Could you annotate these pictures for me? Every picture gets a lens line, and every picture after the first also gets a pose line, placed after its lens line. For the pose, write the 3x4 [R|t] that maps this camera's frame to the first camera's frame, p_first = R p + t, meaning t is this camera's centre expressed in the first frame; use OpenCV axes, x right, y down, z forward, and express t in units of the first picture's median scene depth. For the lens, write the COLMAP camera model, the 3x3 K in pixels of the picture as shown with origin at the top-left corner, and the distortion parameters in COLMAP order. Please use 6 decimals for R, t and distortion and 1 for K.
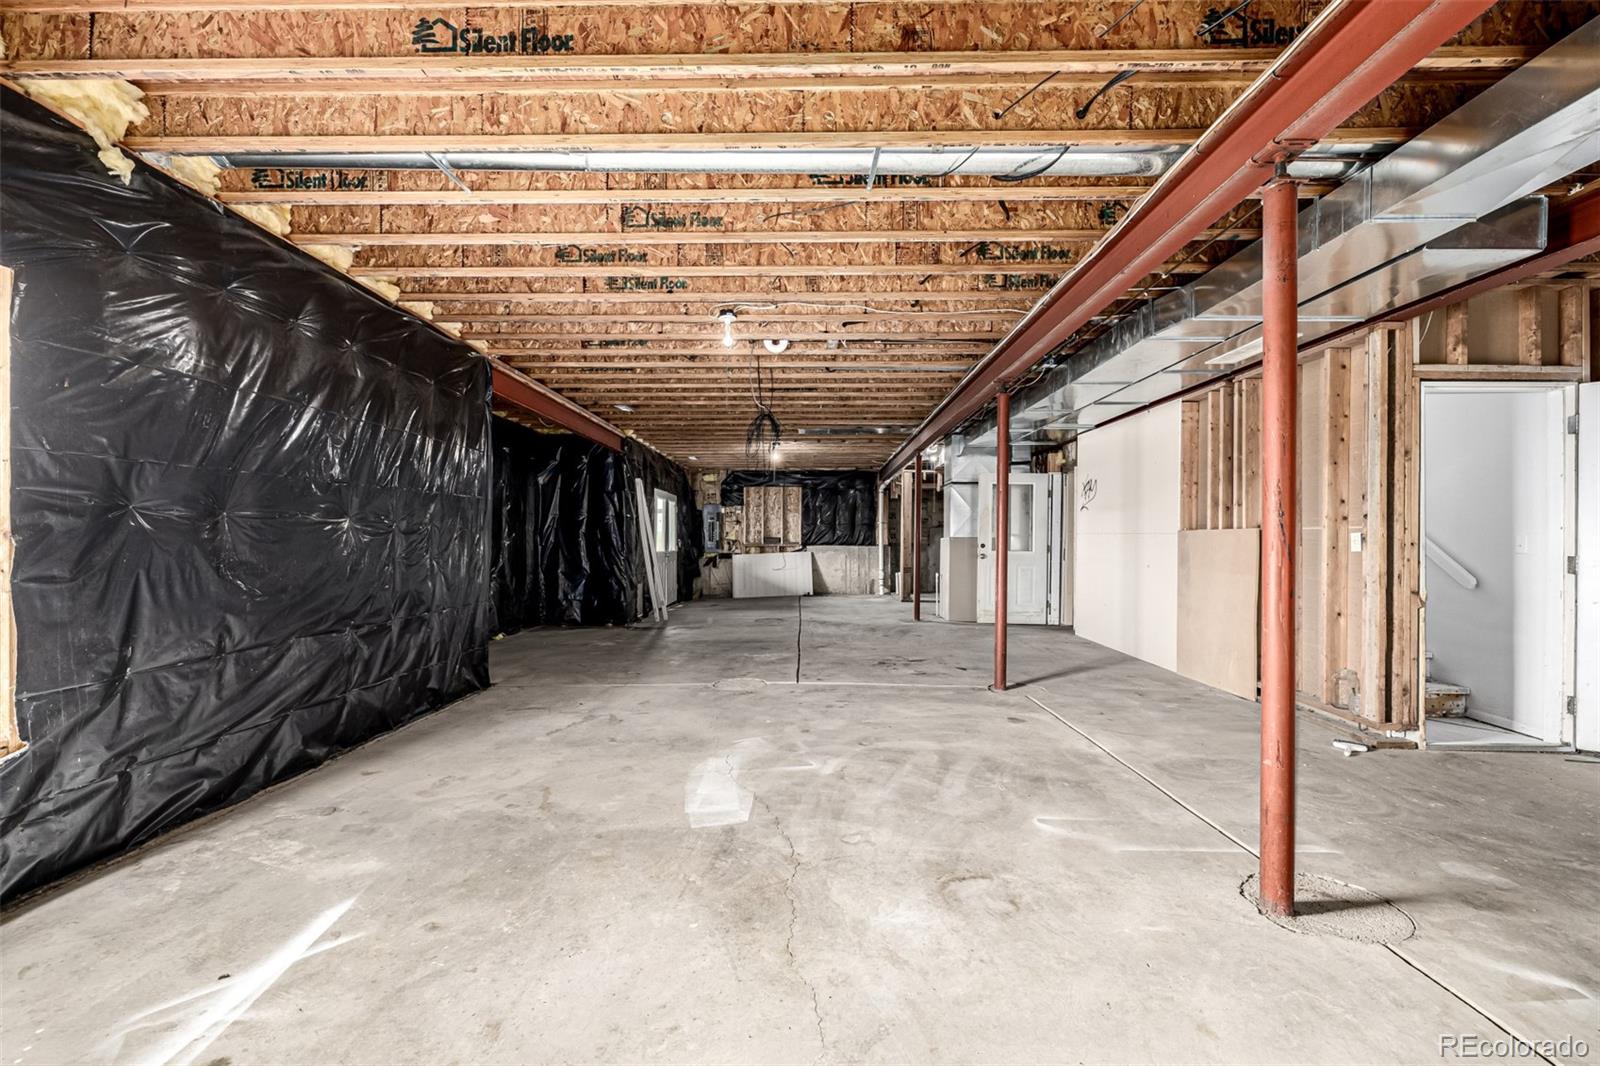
lens RADIAL K [[667.5, 0, 797.0], [0, 667.5, 536.7], [0, 0, 1]] dist [0.002234, -0.000448]
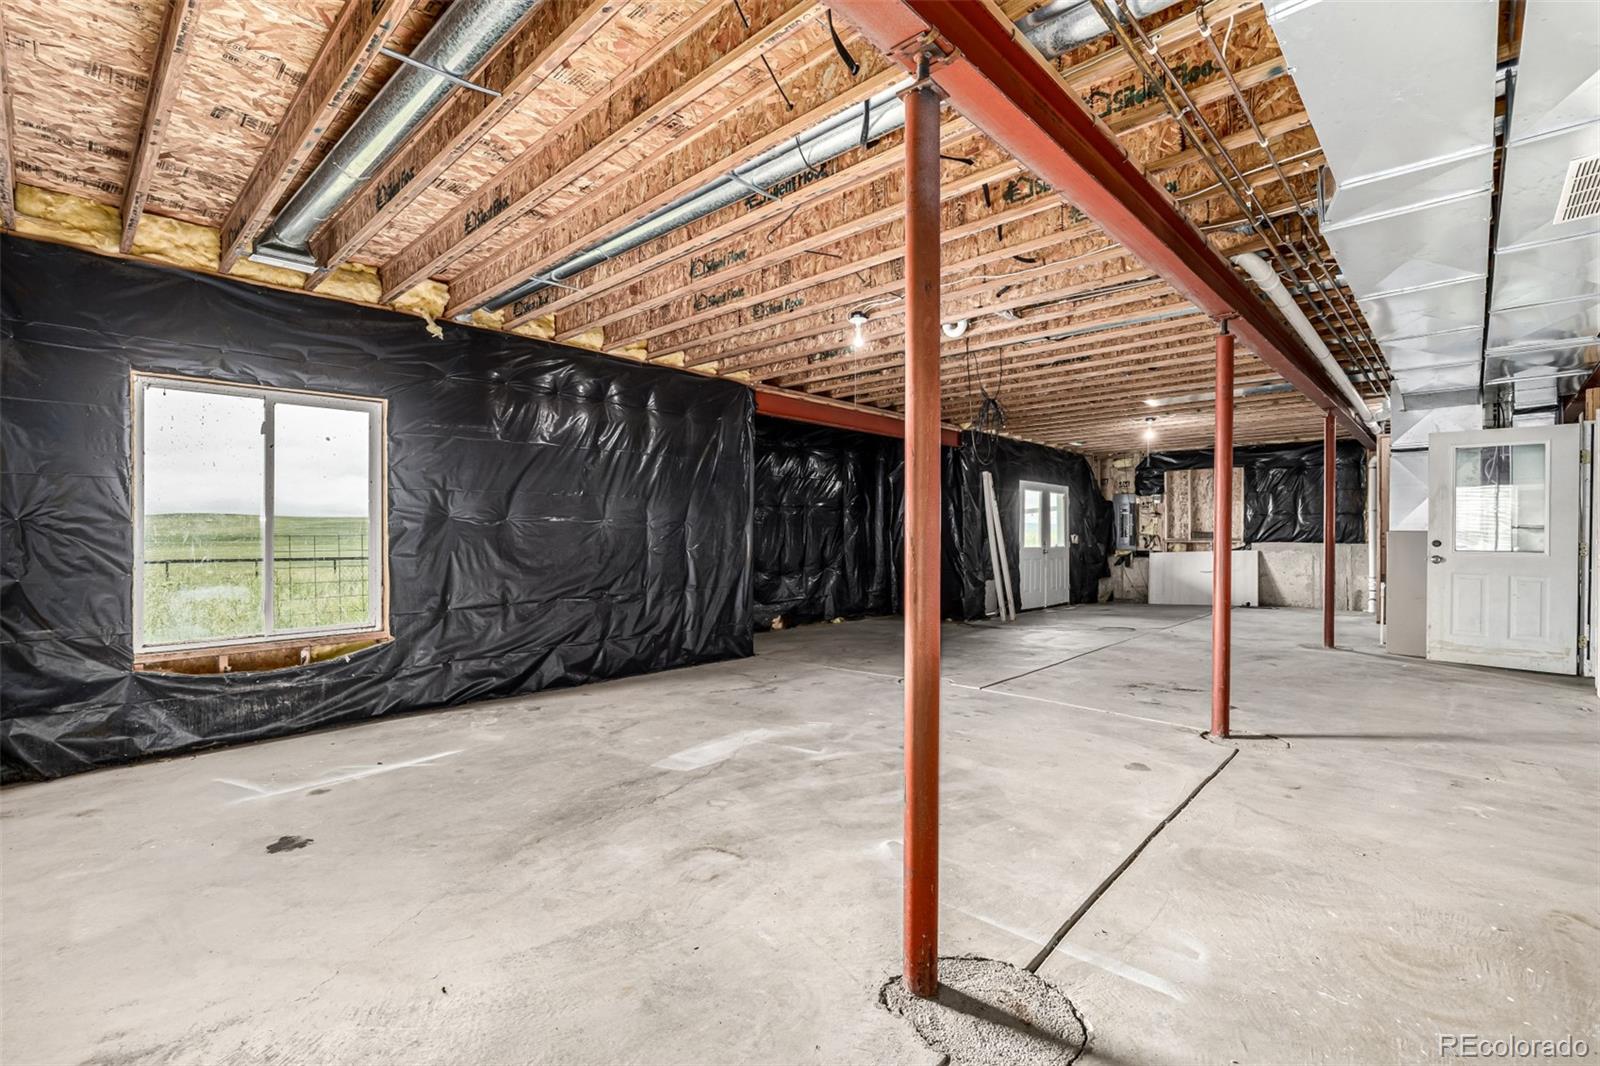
lens RADIAL K [[710.2, 0, 800.8], [0, 710.2, 532.6], [0, 0, 1]] dist [-0.005286, -0.000165]
pose [[0.741895, -0.003369, -0.670507, 0.748666], [0.003819, 0.999992, -0.000798, 0.003372], [0.670505, -0.001969, 0.741902, 0.165629]]
